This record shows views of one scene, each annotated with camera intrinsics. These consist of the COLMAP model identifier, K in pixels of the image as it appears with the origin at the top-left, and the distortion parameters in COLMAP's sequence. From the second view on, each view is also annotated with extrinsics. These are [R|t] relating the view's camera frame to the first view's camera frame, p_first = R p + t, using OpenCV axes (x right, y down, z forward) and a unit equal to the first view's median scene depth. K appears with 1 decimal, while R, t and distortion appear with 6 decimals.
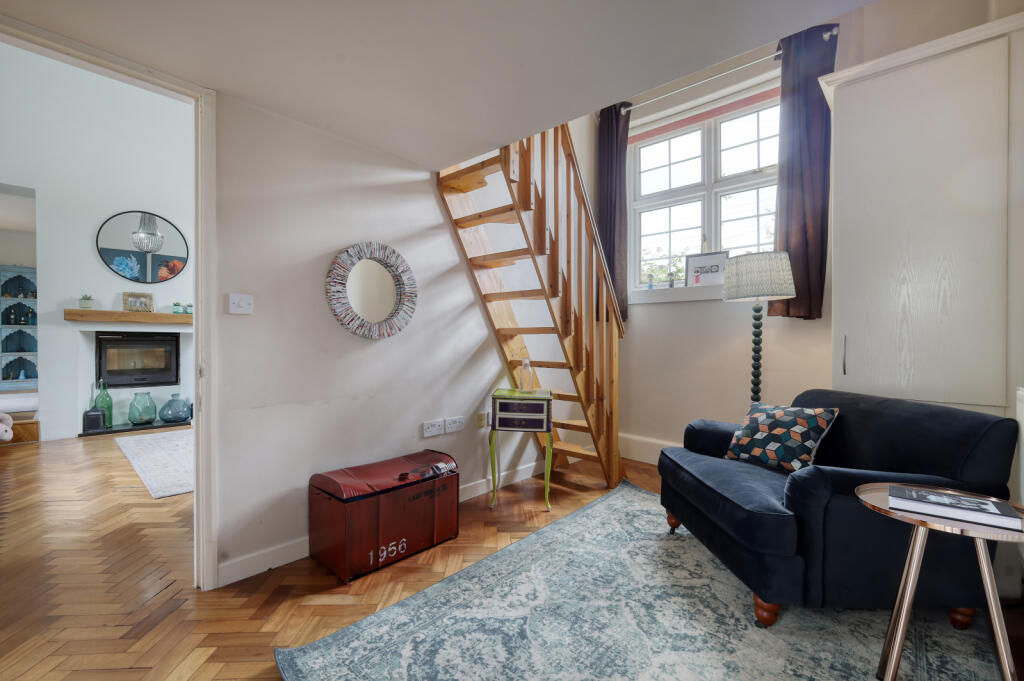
lens RADIAL K [[448.0, 0, 505.9], [0, 448.0, 340.7], [0, 0, 1]] dist [0.009986, -0.000933]
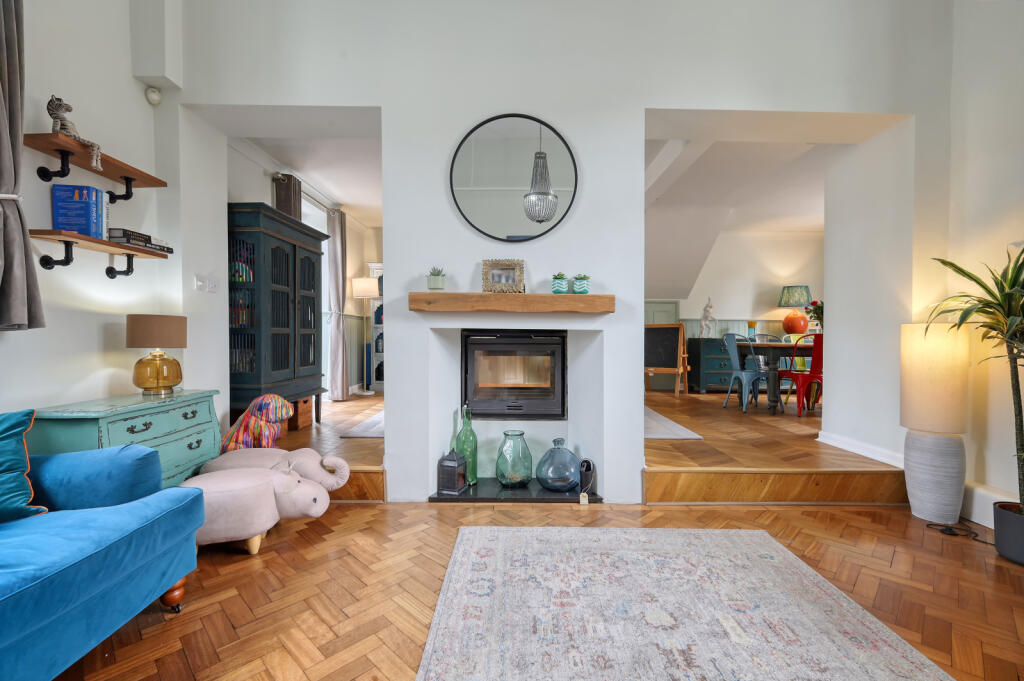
lens RADIAL K [[448.0, 0, 513.9], [0, 448.0, 340.6], [0, 0, 1]] dist [0.009986, -0.000933]
pose [[0.696061, 0.004265, -0.717970, -0.391223], [-0.001316, 0.999988, 0.004664, -0.007275], [0.717981, -0.002301, 0.696058, 0.600127]]
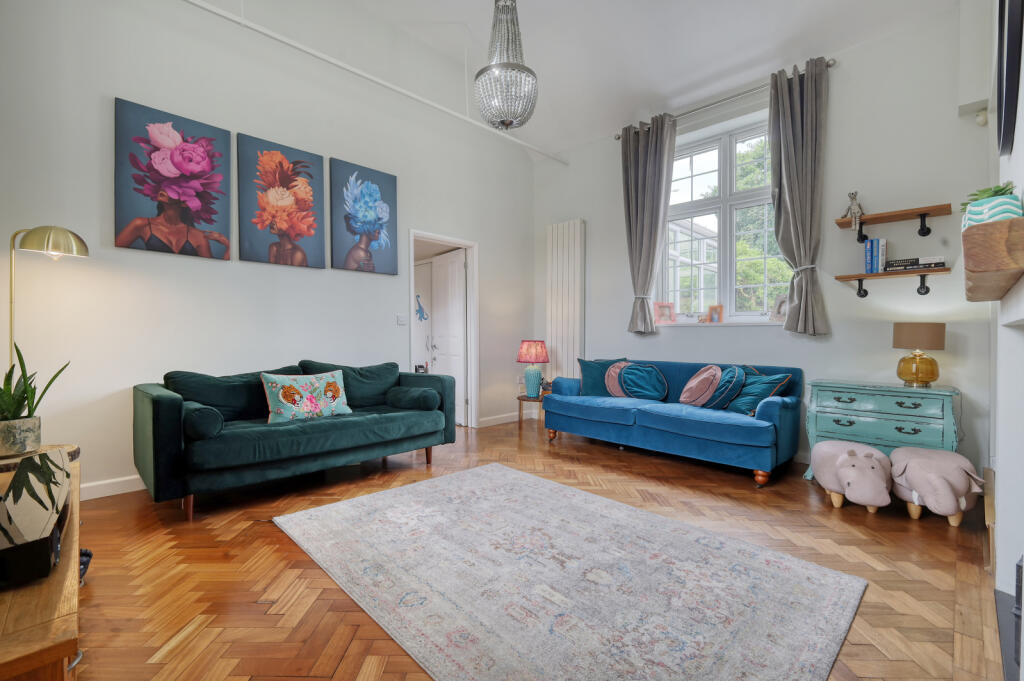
lens RADIAL K [[448.0, 0, 513.2], [0, 448.0, 340.2], [0, 0, 1]] dist [0.009986, -0.000933]
pose [[-0.999345, -0.016275, 0.032336, -0.497206], [-0.016071, 0.999849, 0.006561, -0.003438], [-0.032438, 0.006037, -0.999456, 1.338486]]
